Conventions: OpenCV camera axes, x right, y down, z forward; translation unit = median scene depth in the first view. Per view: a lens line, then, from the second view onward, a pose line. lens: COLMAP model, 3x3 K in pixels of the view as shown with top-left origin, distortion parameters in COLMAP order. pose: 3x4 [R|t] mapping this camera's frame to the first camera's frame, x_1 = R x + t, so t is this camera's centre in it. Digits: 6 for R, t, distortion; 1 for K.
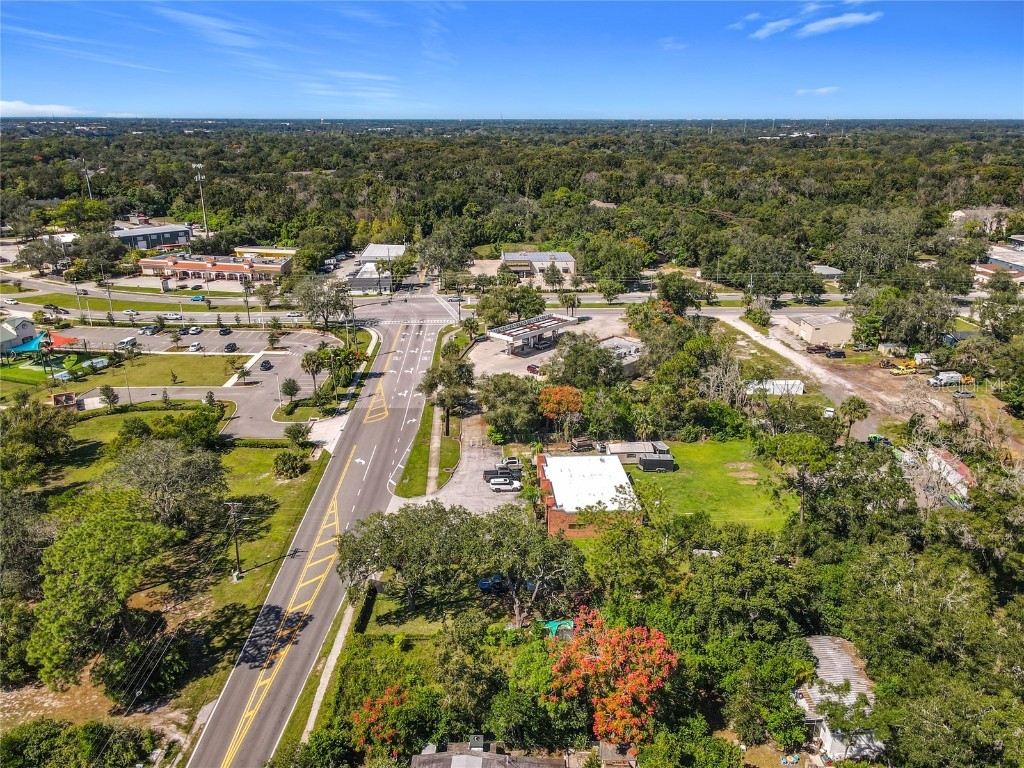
lens RADIAL K [[753.8, 0, 503.2], [0, 753.8, 371.1], [0, 0, 1]] dist [-0.006358, 0.057647]
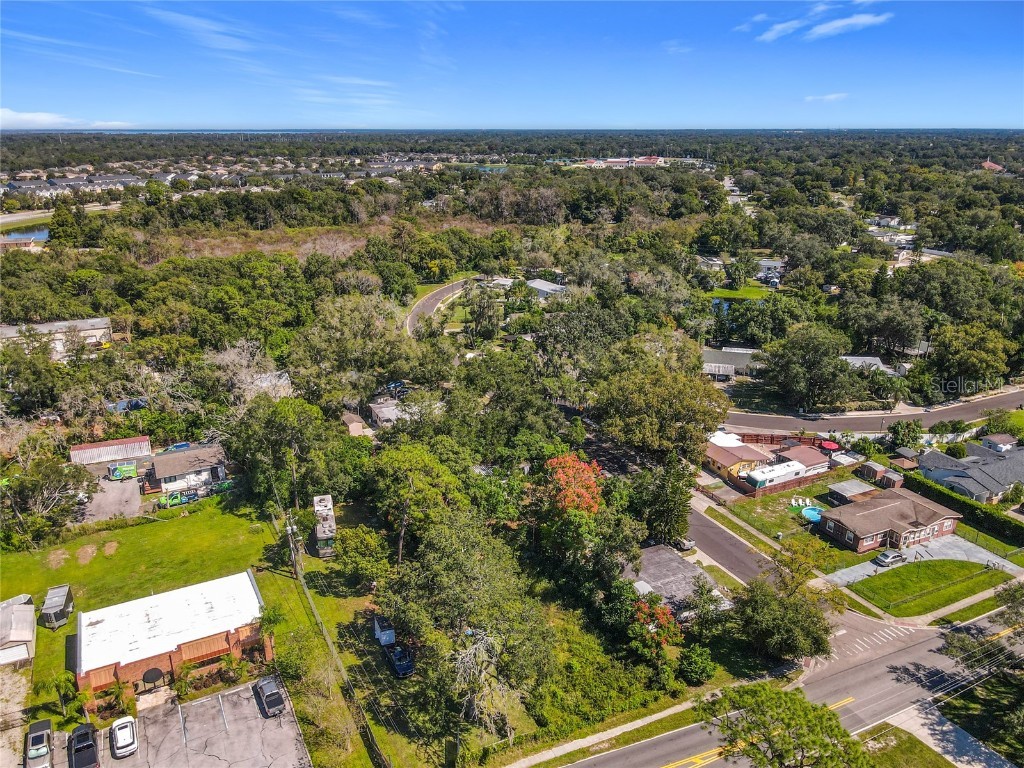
lens RADIAL K [[754.3, 0, 502.7], [0, 754.3, 387.2], [0, 0, 1]] dist [0.009930, 0.006558]
pose [[-0.422252, -0.294835, 0.857190, -0.491078], [0.292859, 0.850546, 0.436812, -0.227679], [-0.857868, 0.435481, -0.272800, 0.690171]]
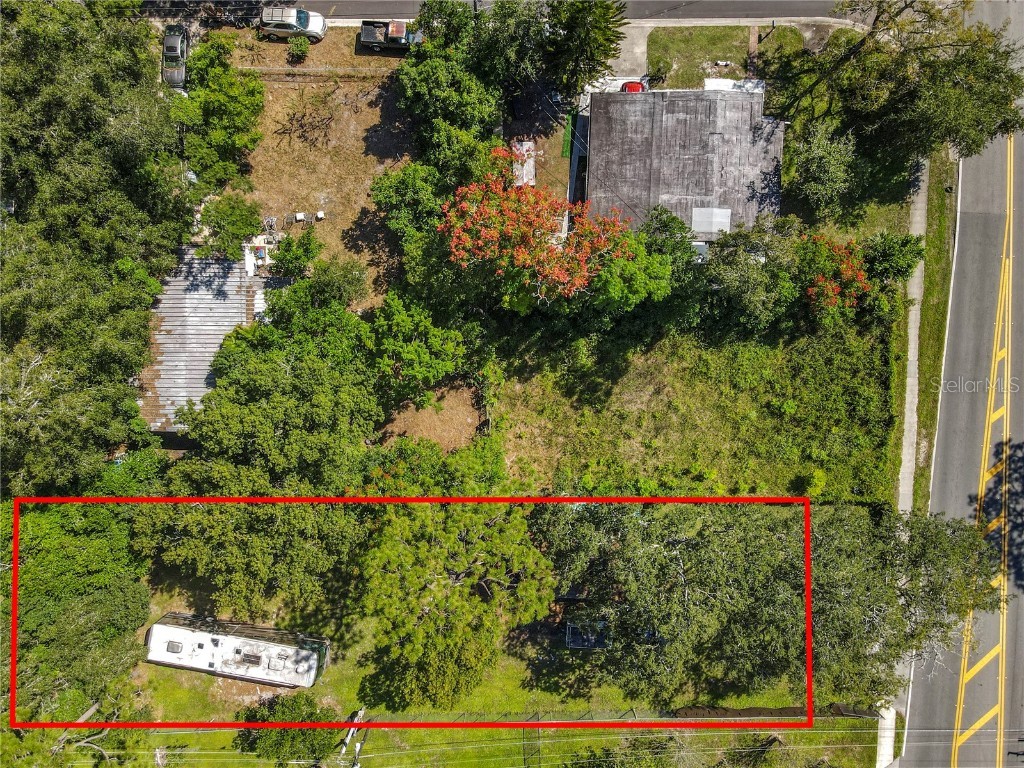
lens RADIAL K [[752.8, 0, 505.7], [0, 752.8, 386.7], [0, 0, 1]] dist [0.001663, 0.005335]
pose [[-0.999533, -0.015922, 0.026069, 0.069273], [0.029928, -0.339525, 0.940121, -0.142649], [-0.006118, 0.940462, 0.339843, 0.429241]]
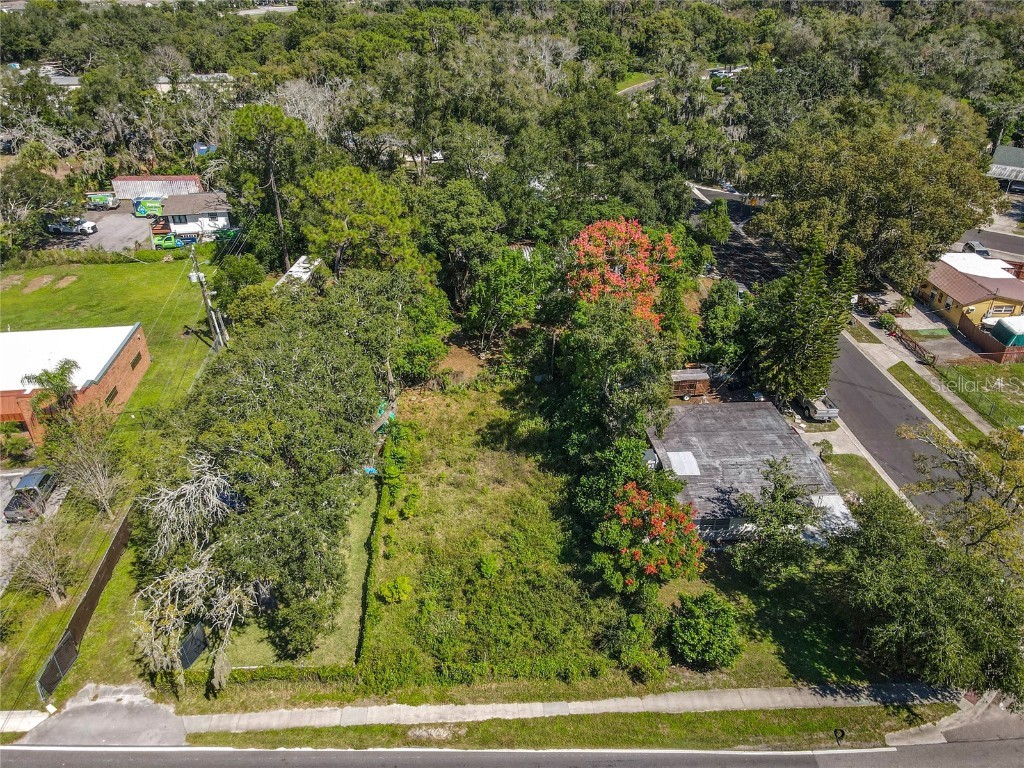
lens RADIAL K [[744.4, 0, 507.3], [0, 744.4, 384.8], [0, 0, 1]] dist [0.023951, -0.004802]
pose [[-0.060211, -0.500512, 0.863633, -0.309036], [0.329758, 0.806653, 0.490480, 0.016729], [-0.942144, 0.314322, 0.116478, 0.505126]]
